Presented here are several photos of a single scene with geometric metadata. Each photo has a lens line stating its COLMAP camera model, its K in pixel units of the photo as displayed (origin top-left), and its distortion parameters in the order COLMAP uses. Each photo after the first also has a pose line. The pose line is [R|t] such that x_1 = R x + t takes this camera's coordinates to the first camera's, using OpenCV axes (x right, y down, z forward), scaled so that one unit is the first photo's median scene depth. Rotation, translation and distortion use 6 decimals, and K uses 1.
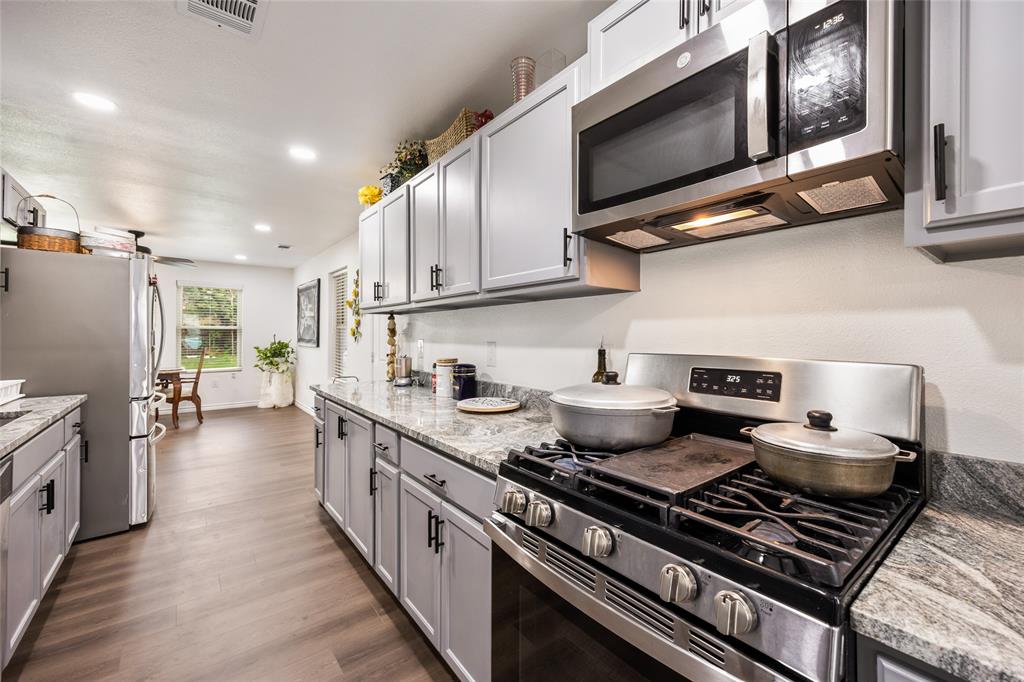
lens RADIAL K [[416.3, 0, 513.8], [0, 416.3, 335.7], [0, 0, 1]] dist [0.000289, 0.000009]
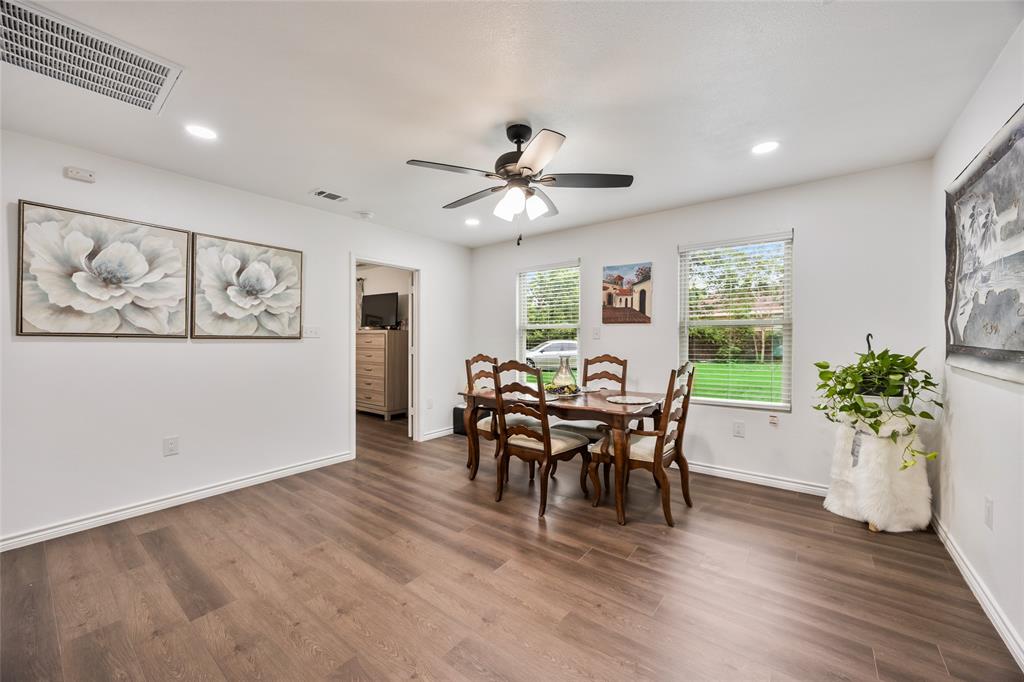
lens RADIAL K [[392.1, 0, 512.8], [0, 392.1, 339.8], [0, 0, 1]] dist [-0.000264, -0.000133]
pose [[0.241151, -0.003387, -0.970482, -0.299231], [-0.003167, 0.999986, -0.004277, 0.004870], [0.970482, 0.004105, 0.241137, 0.588390]]
